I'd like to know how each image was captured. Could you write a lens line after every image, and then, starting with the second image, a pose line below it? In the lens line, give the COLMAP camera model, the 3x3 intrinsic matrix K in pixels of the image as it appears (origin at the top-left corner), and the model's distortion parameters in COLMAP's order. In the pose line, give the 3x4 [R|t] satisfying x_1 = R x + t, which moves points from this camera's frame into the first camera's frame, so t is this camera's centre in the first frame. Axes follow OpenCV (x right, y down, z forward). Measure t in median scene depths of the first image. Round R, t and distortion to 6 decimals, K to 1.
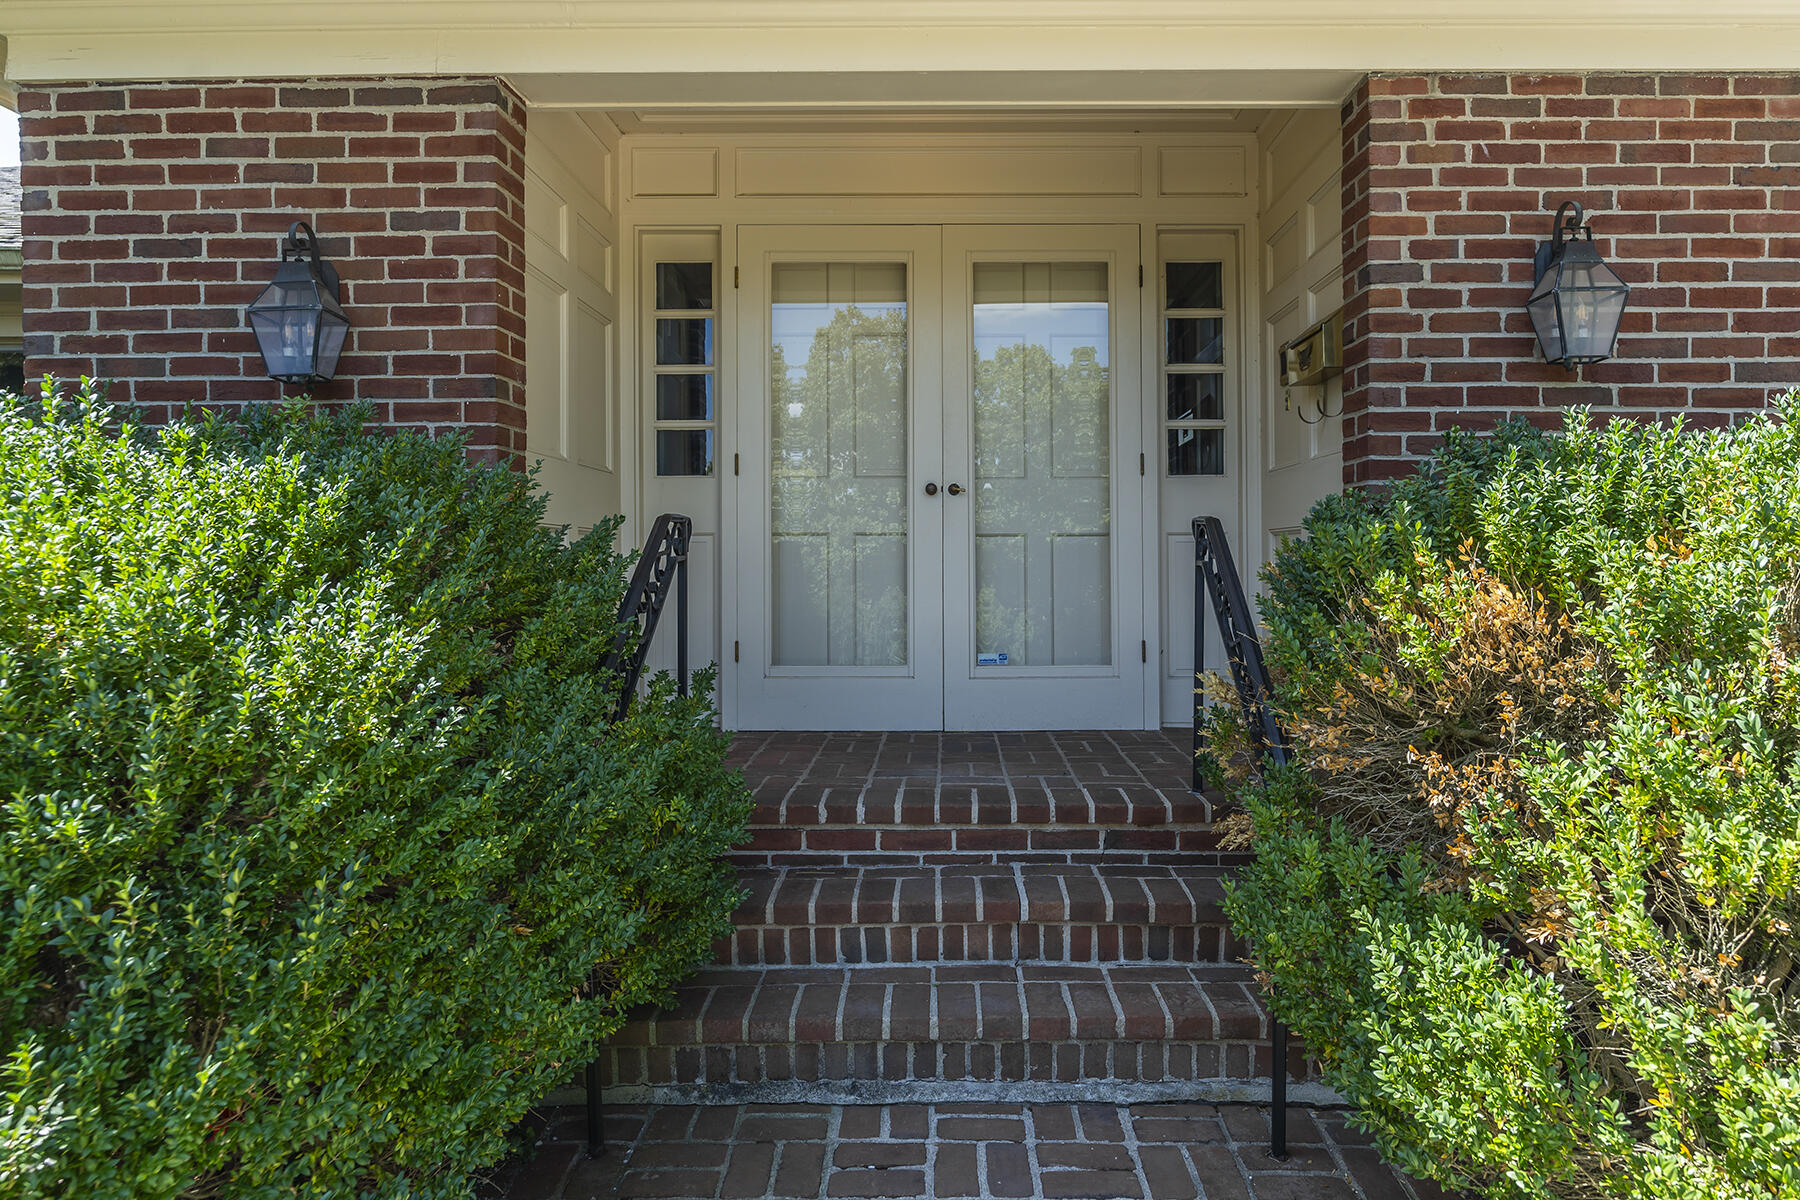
lens RADIAL K [[1170.4, 0, 902.1], [0, 1170.4, 595.6], [0, 0, 1]] dist [0.007466, -0.000005]
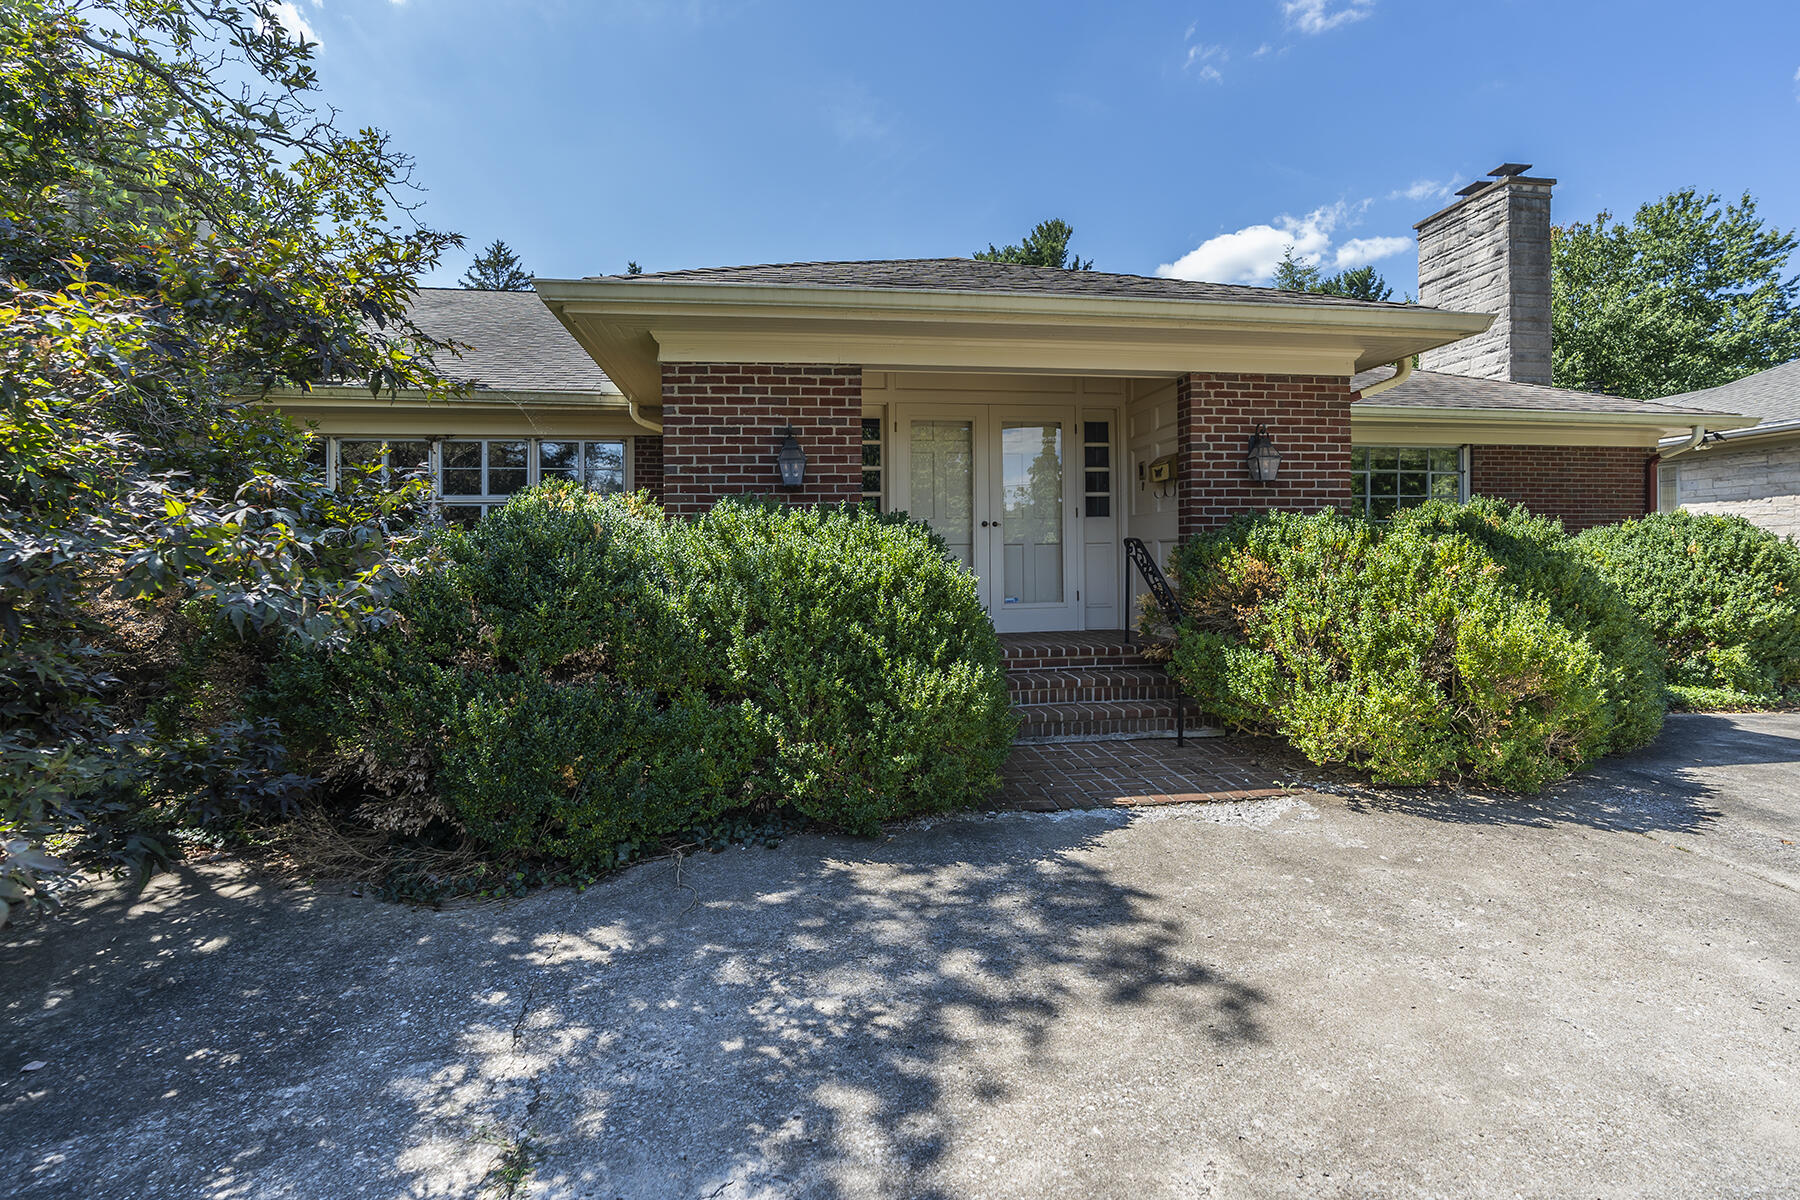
lens RADIAL K [[821.7, 0, 896.2], [0, 821.7, 594.7], [0, 0, 1]] dist [0.000539, 0.000003]
pose [[0.991043, -0.015291, 0.132667, -0.524750], [0.013478, 0.999803, 0.014551, 0.026483], [-0.132864, -0.012633, 0.991054, -0.776395]]
